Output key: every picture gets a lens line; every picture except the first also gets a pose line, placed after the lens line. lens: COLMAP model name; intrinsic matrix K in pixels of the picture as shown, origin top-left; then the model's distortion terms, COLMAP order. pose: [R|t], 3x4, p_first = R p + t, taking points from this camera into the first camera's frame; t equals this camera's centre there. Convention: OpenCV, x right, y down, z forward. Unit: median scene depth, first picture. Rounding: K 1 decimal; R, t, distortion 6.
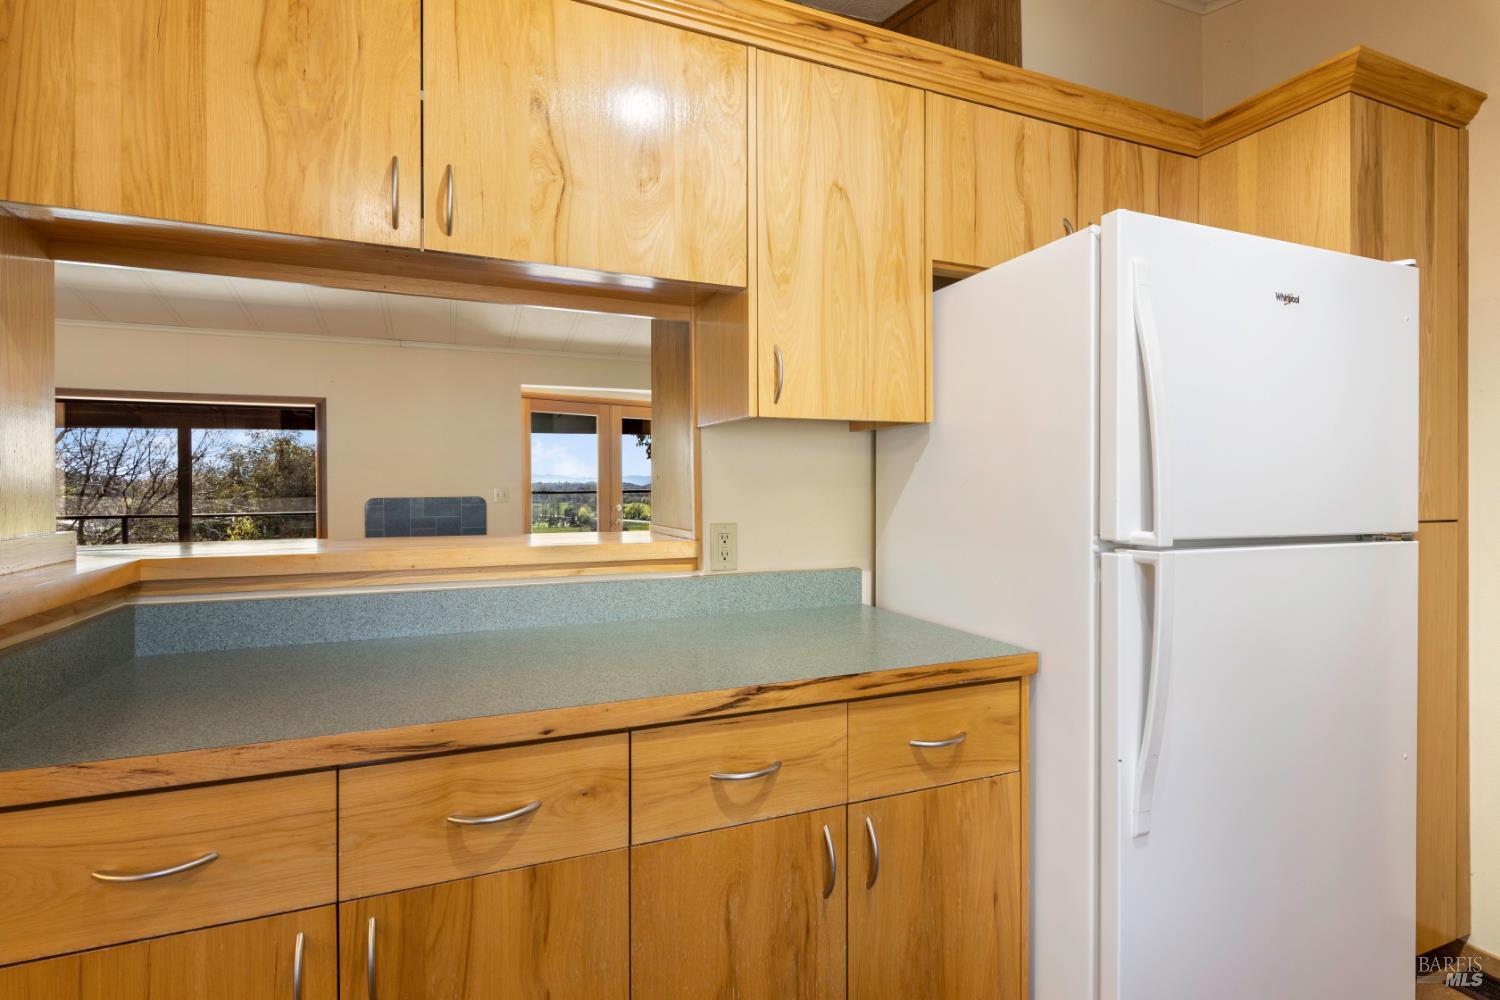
lens RADIAL K [[746.9, 0, 754.7], [0, 746.9, 489.9], [0, 0, 1]] dist [-0.001213, -0.000385]
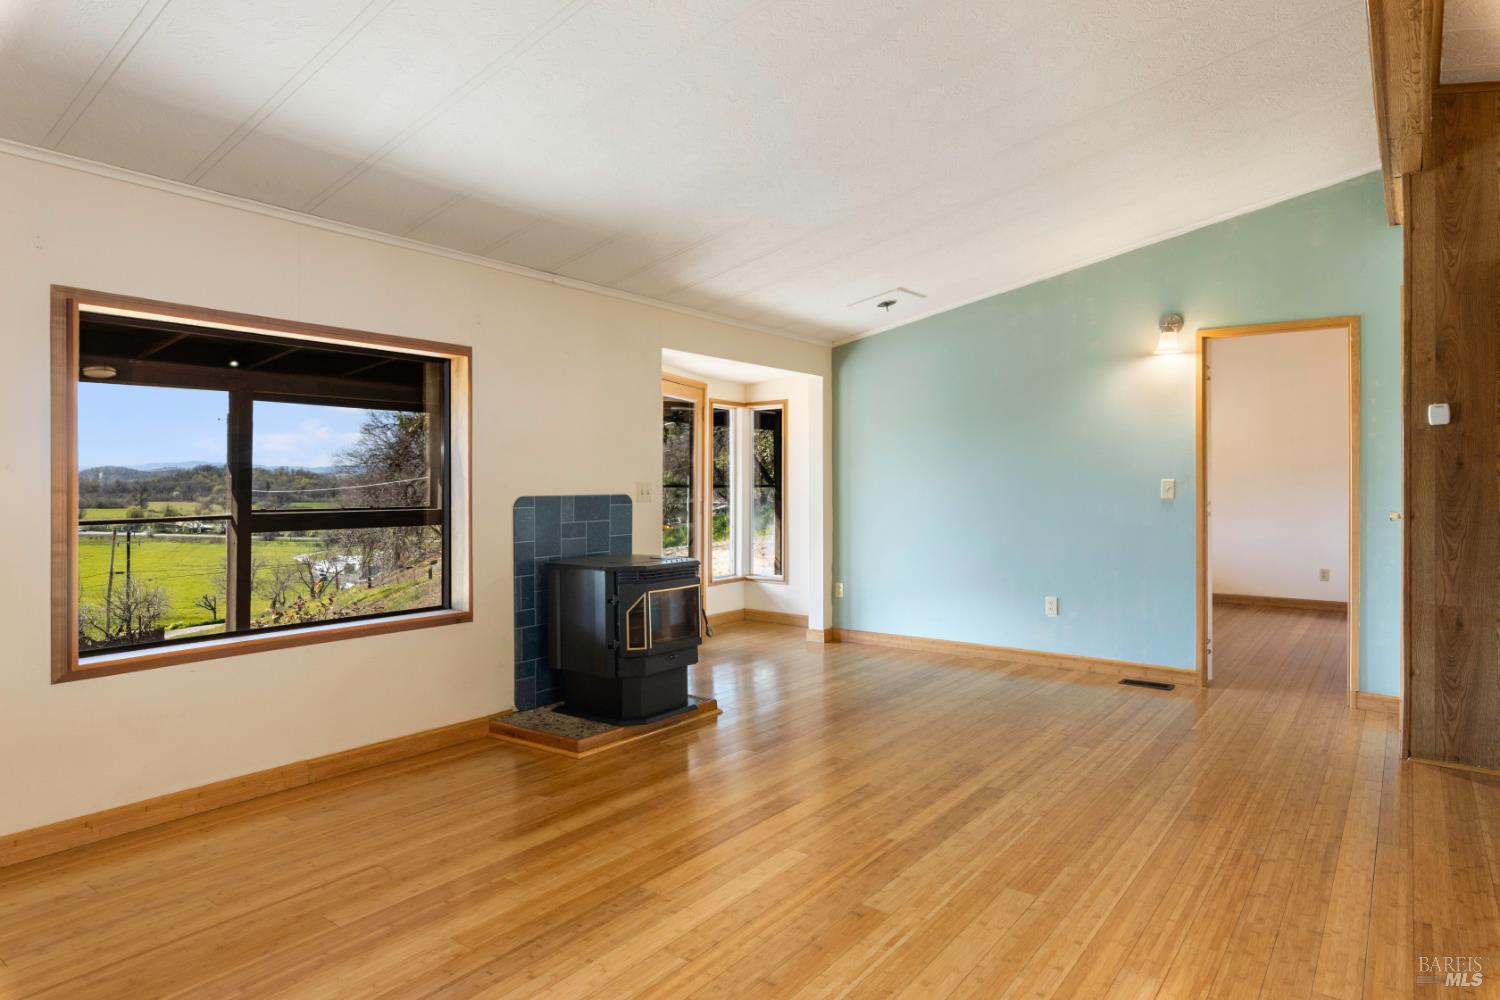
lens RADIAL K [[872.9, 0, 758.4], [0, 872.9, 482.8], [0, 0, 1]] dist [0.002156, 0.000498]
pose [[0.865075, 0.006452, 0.501601, -2.572525], [-0.003935, 0.999974, -0.006077, 0.006528], [-0.501627, 0.003283, 0.865078, 0.677315]]
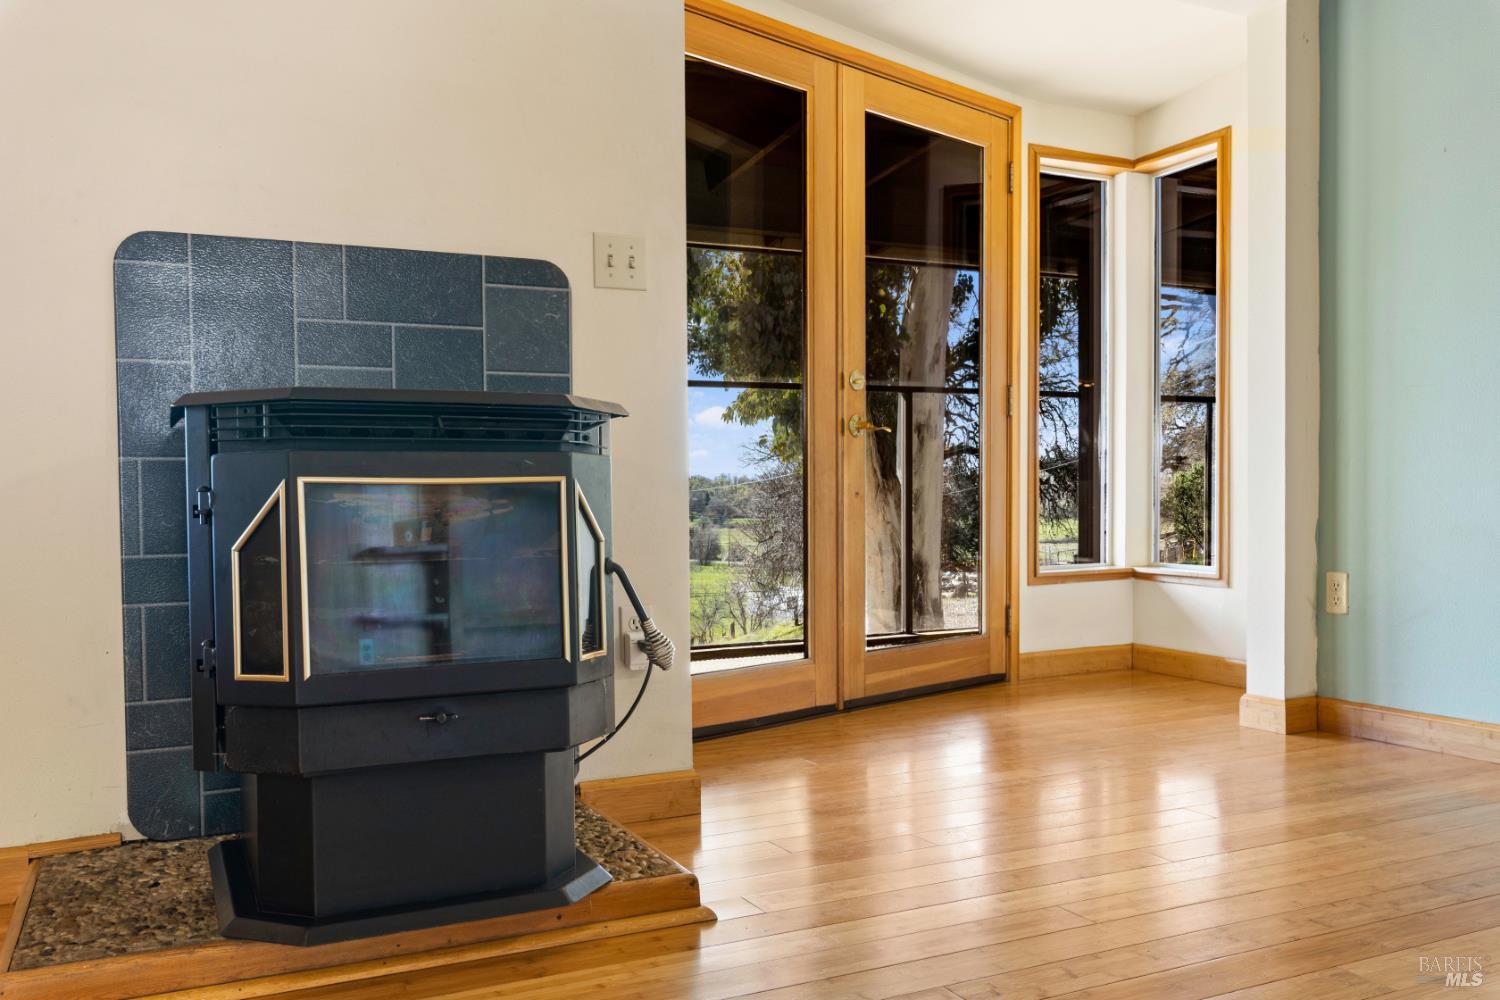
lens RADIAL K [[1251.5, 0, 755.1], [0, 1251.5, 538.2], [0, 0, 1]] dist [-0.007496, -0.003144]
pose [[0.998534, -0.003912, 0.053986, -1.172439], [0.002112, 0.999441, 0.033356, 0.345334], [-0.054086, -0.033193, 0.997984, 2.080470]]
